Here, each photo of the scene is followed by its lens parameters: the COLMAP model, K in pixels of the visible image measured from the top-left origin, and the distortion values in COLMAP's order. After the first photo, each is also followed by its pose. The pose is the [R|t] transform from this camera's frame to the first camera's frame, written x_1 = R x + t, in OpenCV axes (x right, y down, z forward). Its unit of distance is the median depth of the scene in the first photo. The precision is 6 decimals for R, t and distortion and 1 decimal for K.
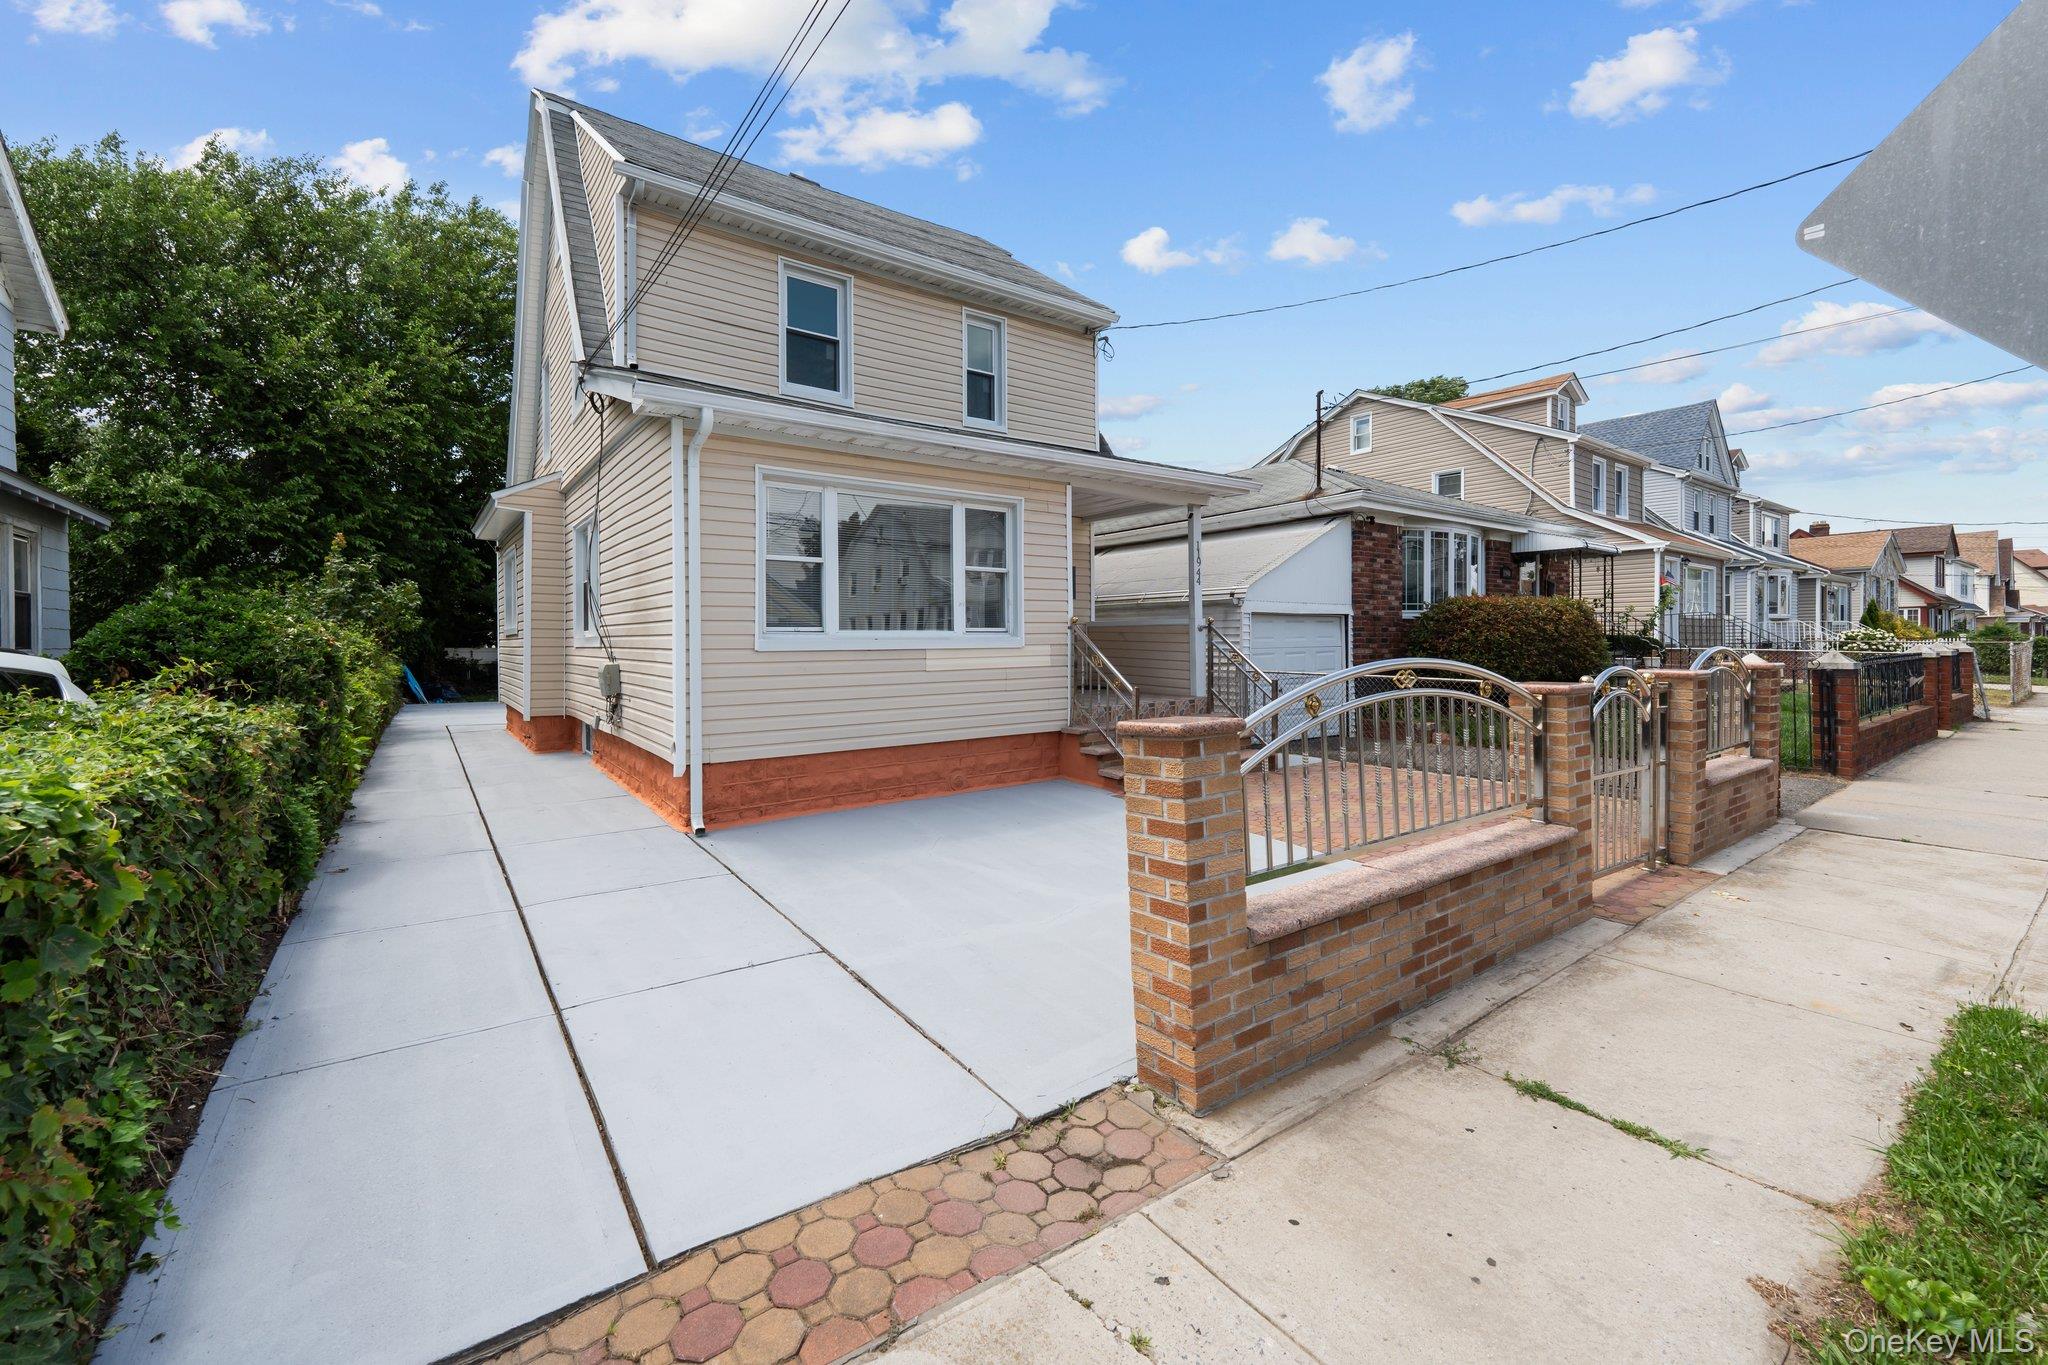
lens RADIAL K [[828.8, 0, 1023.6], [0, 828.8, 644.1], [0, 0, 1]] dist [-0.000521, -0.000012]
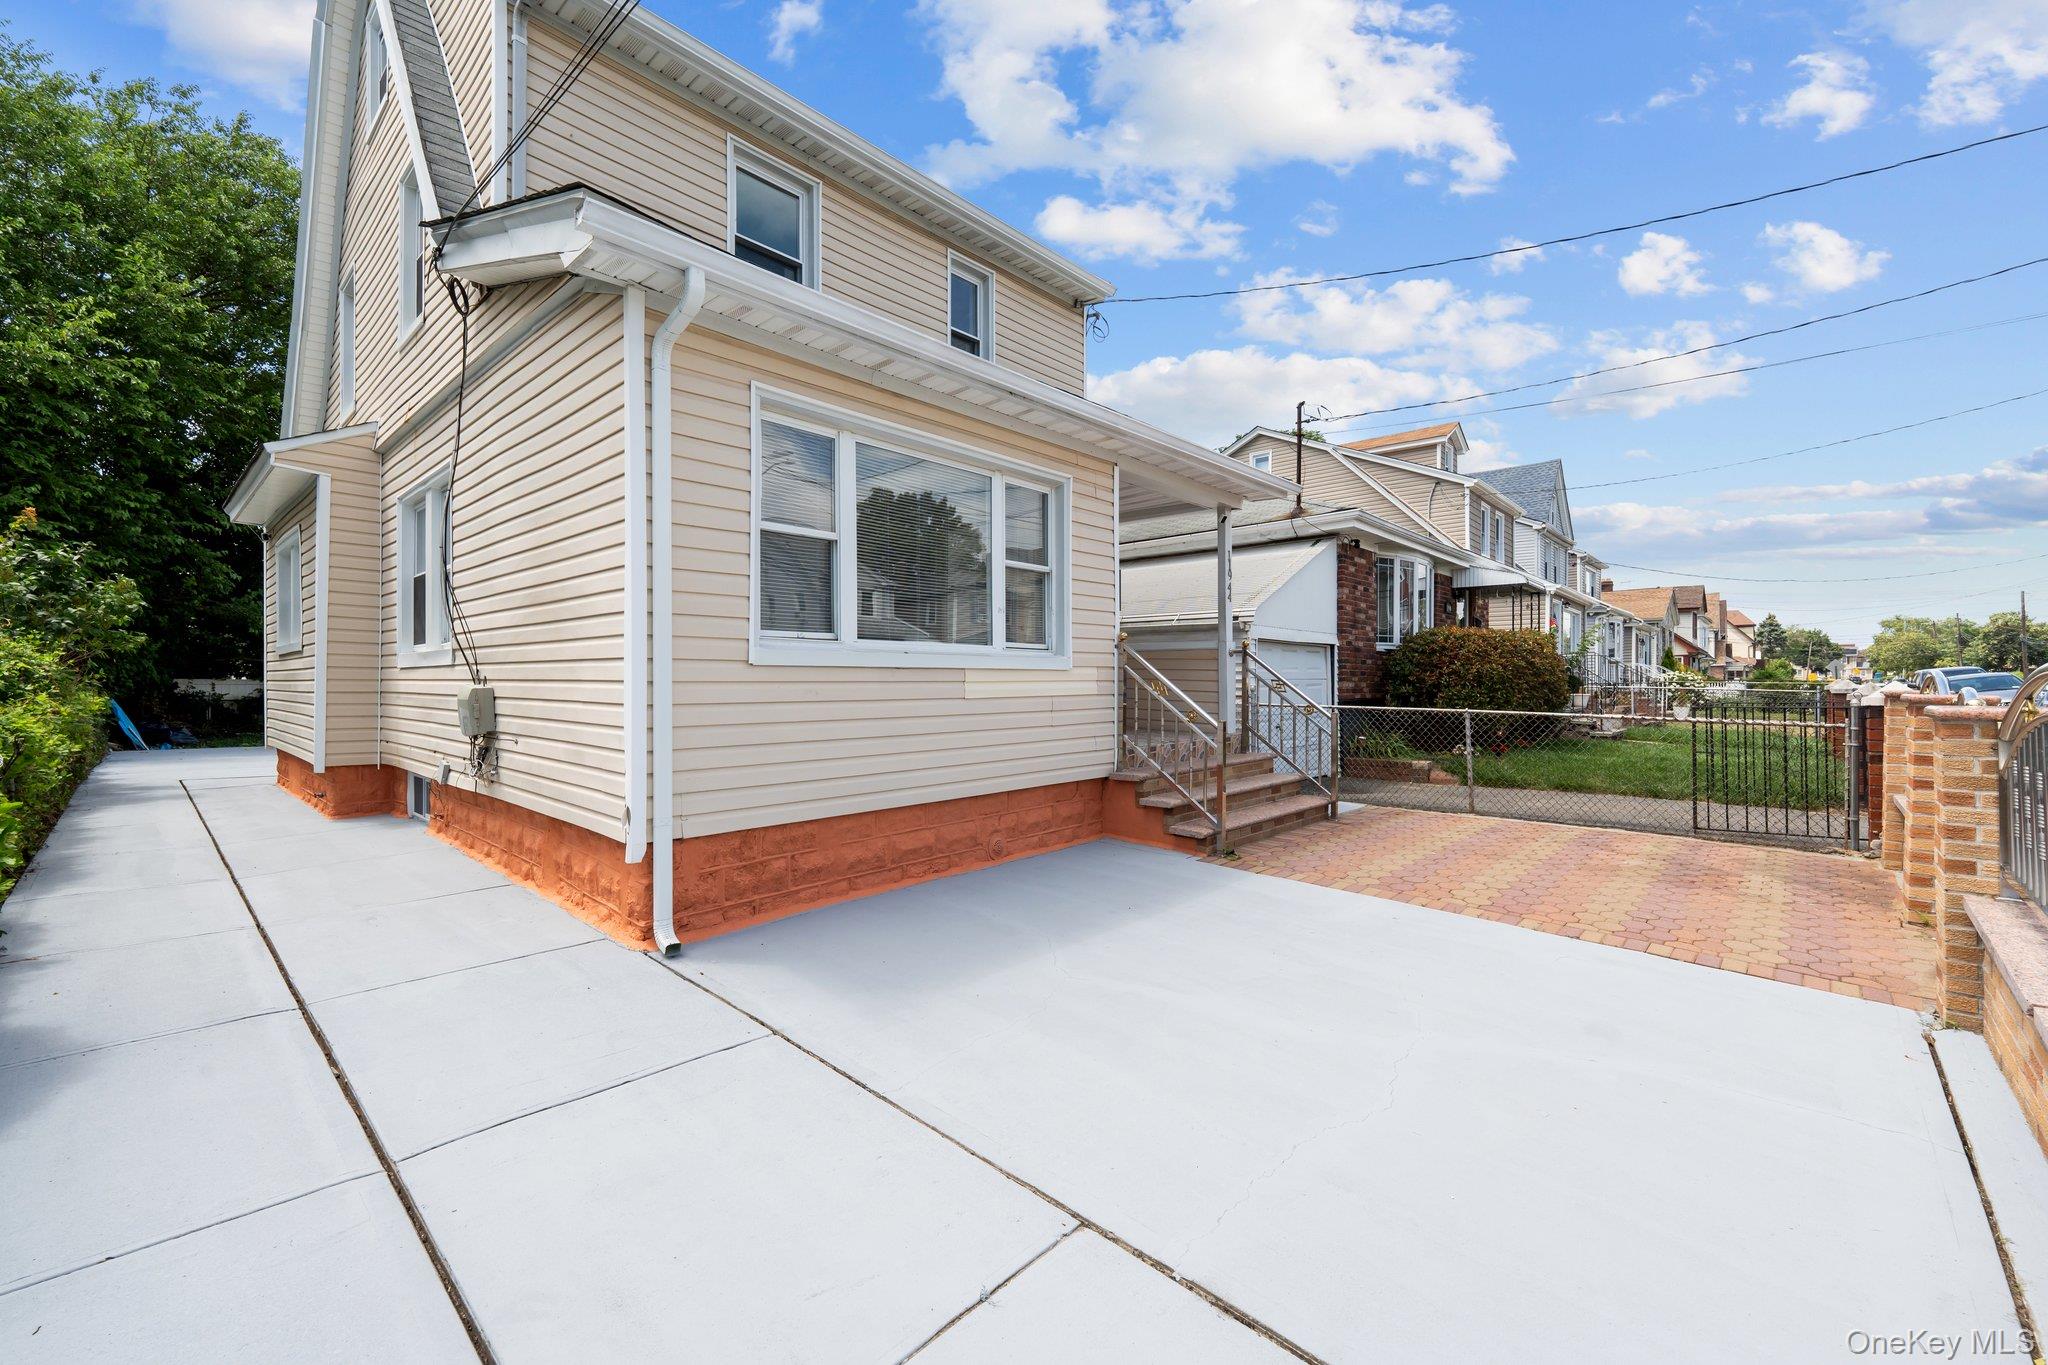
lens RADIAL K [[824.8, 0, 1024.0], [0, 824.8, 682.5], [0, 0, 1]] dist [0.003236, -0.004274]
pose [[0.981126, 0.007317, 0.193229, -0.166350], [-0.006568, 0.999968, -0.004516, 0.016992], [-0.193256, 0.003161, 0.981143, 0.222170]]
